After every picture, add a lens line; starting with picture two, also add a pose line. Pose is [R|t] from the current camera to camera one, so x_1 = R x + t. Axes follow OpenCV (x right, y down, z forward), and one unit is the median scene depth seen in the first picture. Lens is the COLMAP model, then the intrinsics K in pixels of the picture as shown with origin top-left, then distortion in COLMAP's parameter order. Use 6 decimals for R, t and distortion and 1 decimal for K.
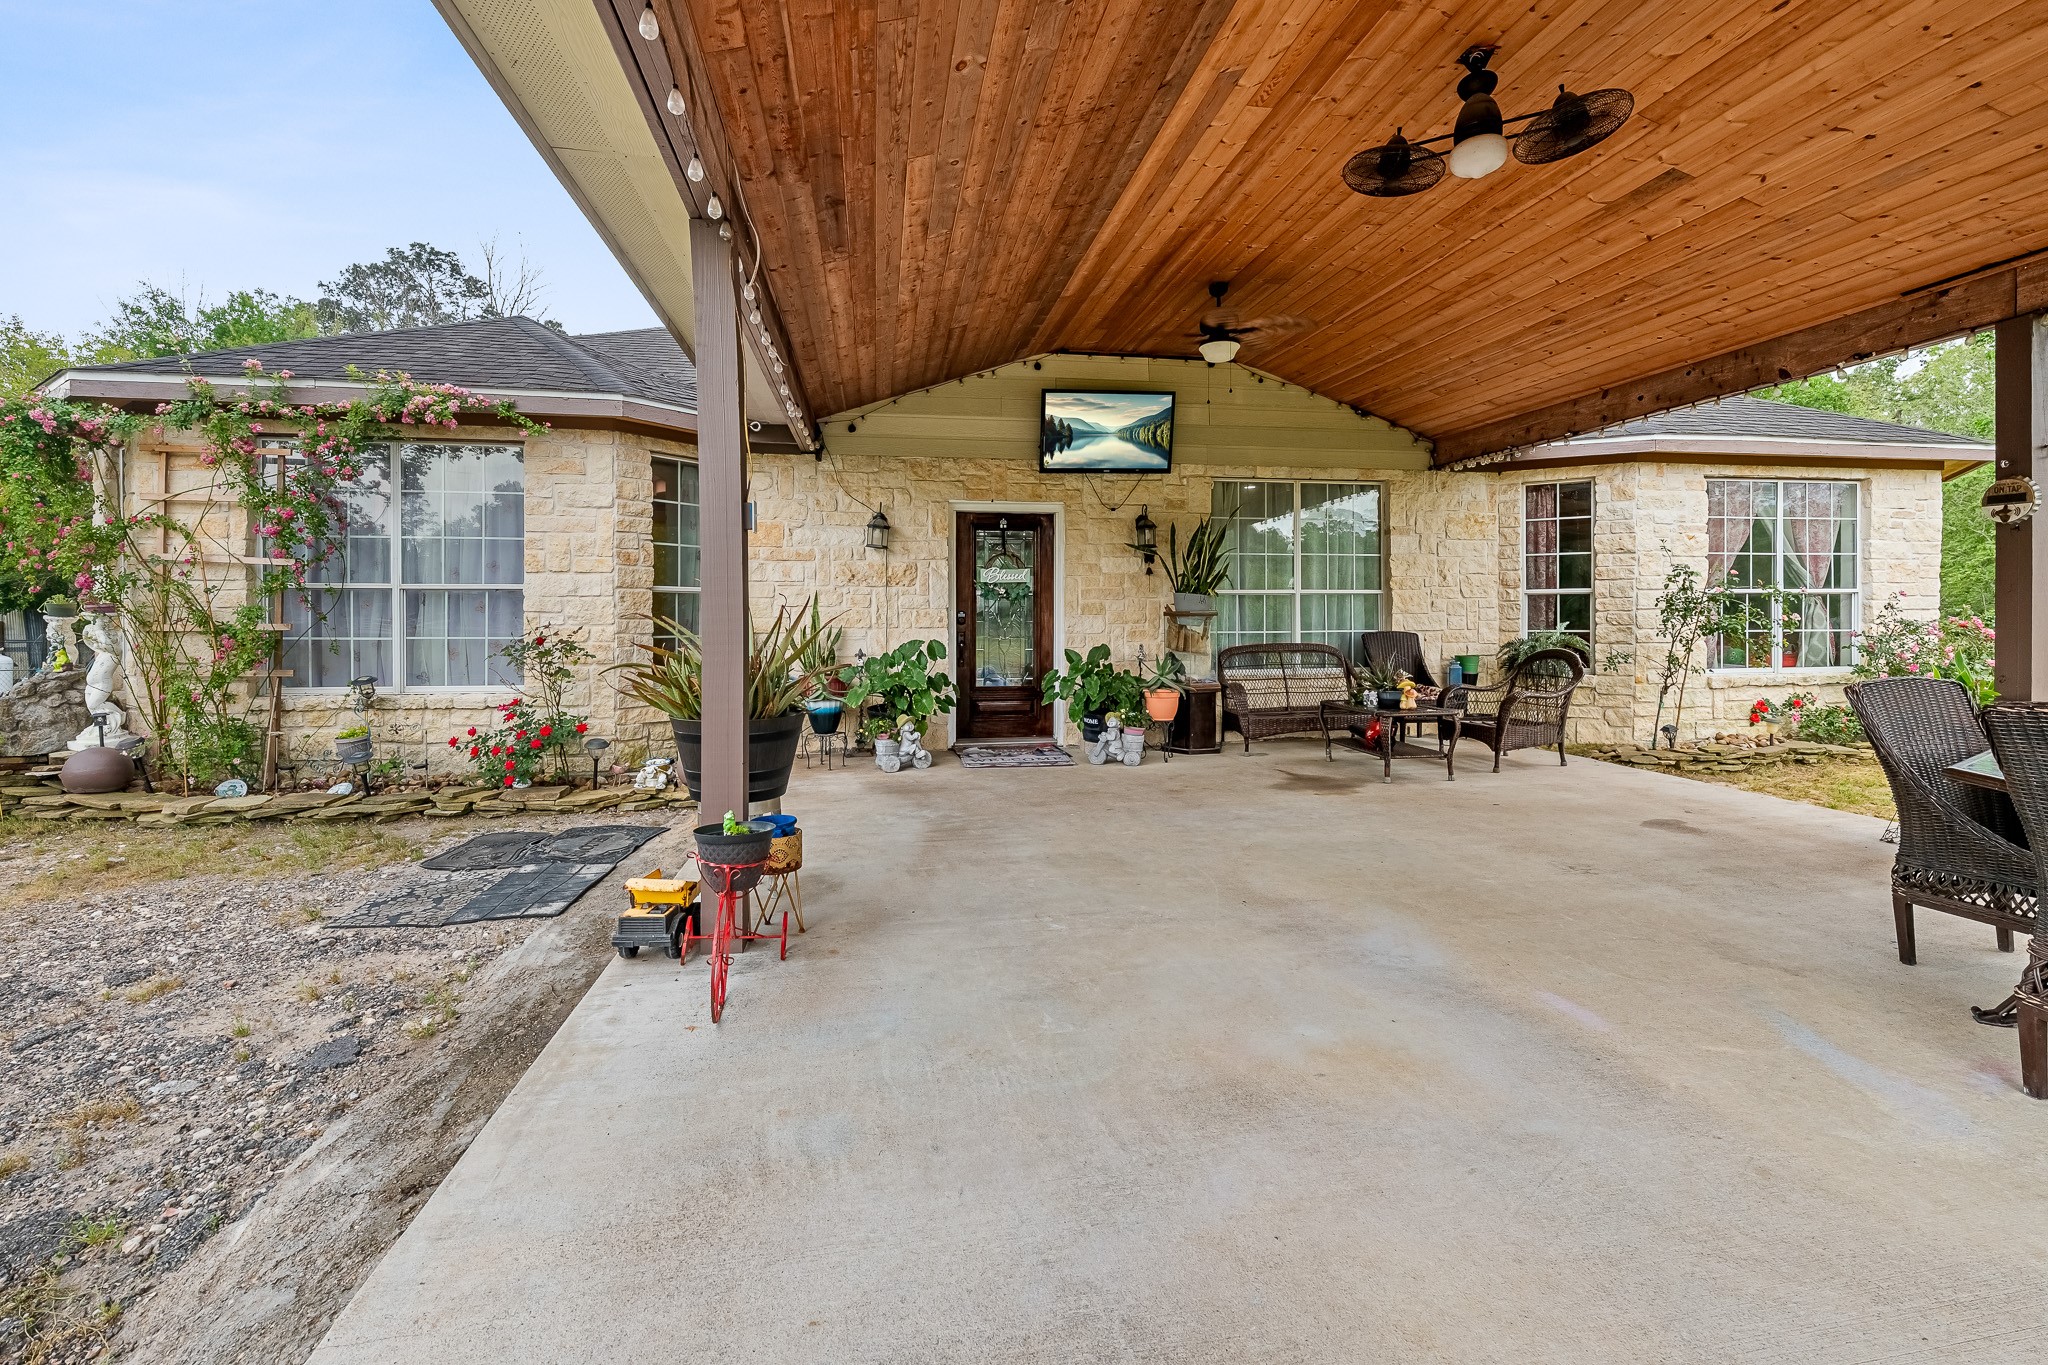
lens RADIAL K [[884.6, 0, 1046.3], [0, 884.6, 619.9], [0, 0, 1]] dist [-0.013257, 0.000650]
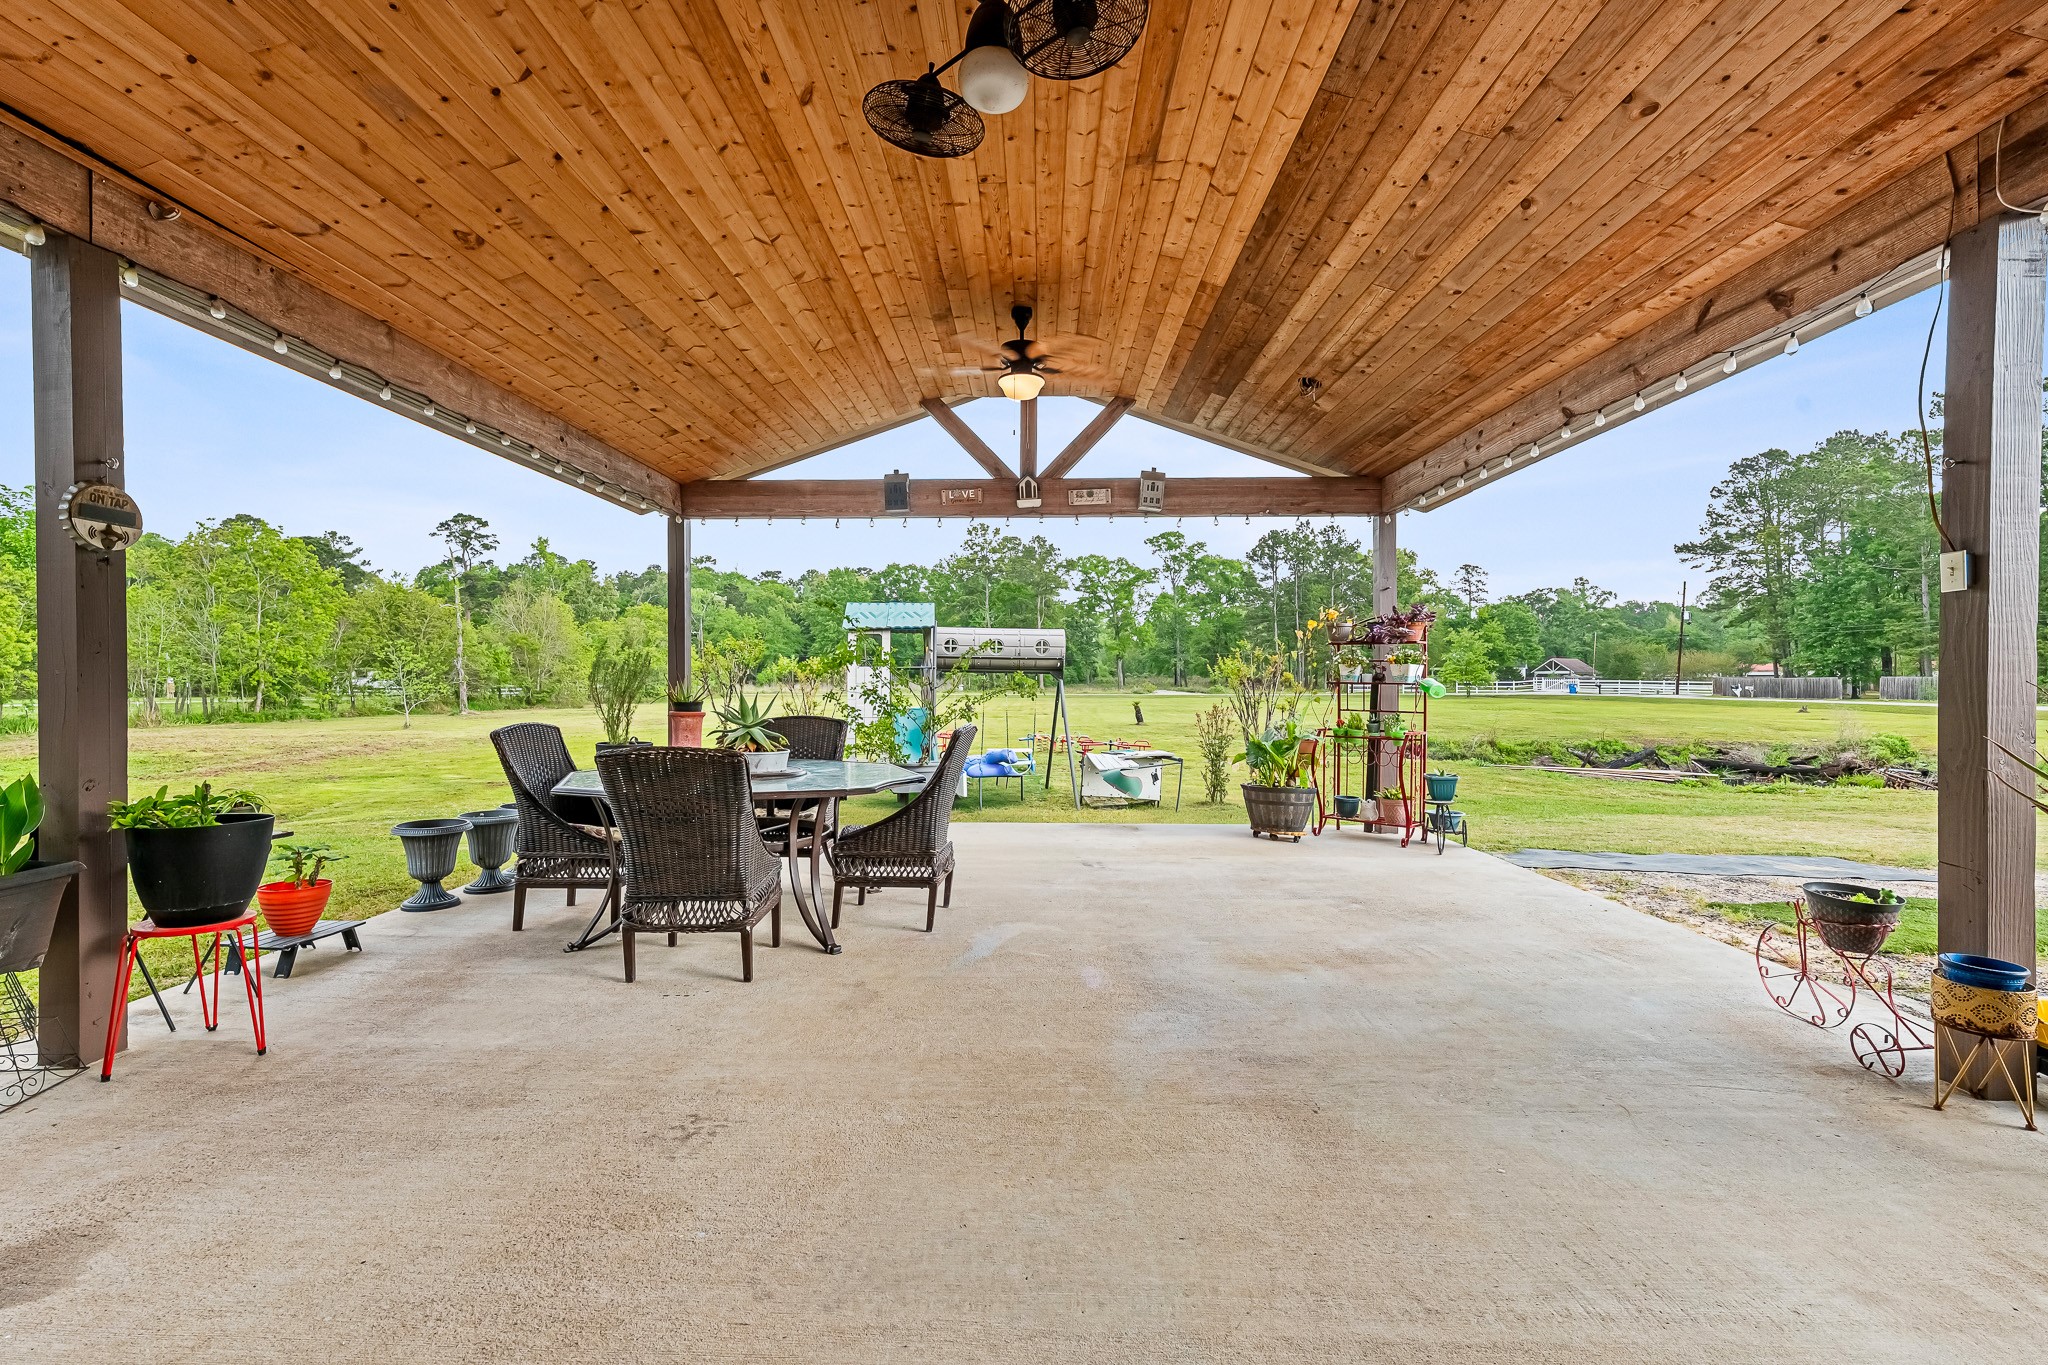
lens RADIAL K [[884.6, 0, 1018.1], [0, 884.6, 681.5], [0, 0, 1]] dist [-0.013257, 0.000650]
pose [[-0.977637, -0.000768, 0.210299, 0.332556], [0.000106, 0.999991, 0.004141, -0.016098], [-0.210300, 0.004071, -0.977628, 1.856816]]
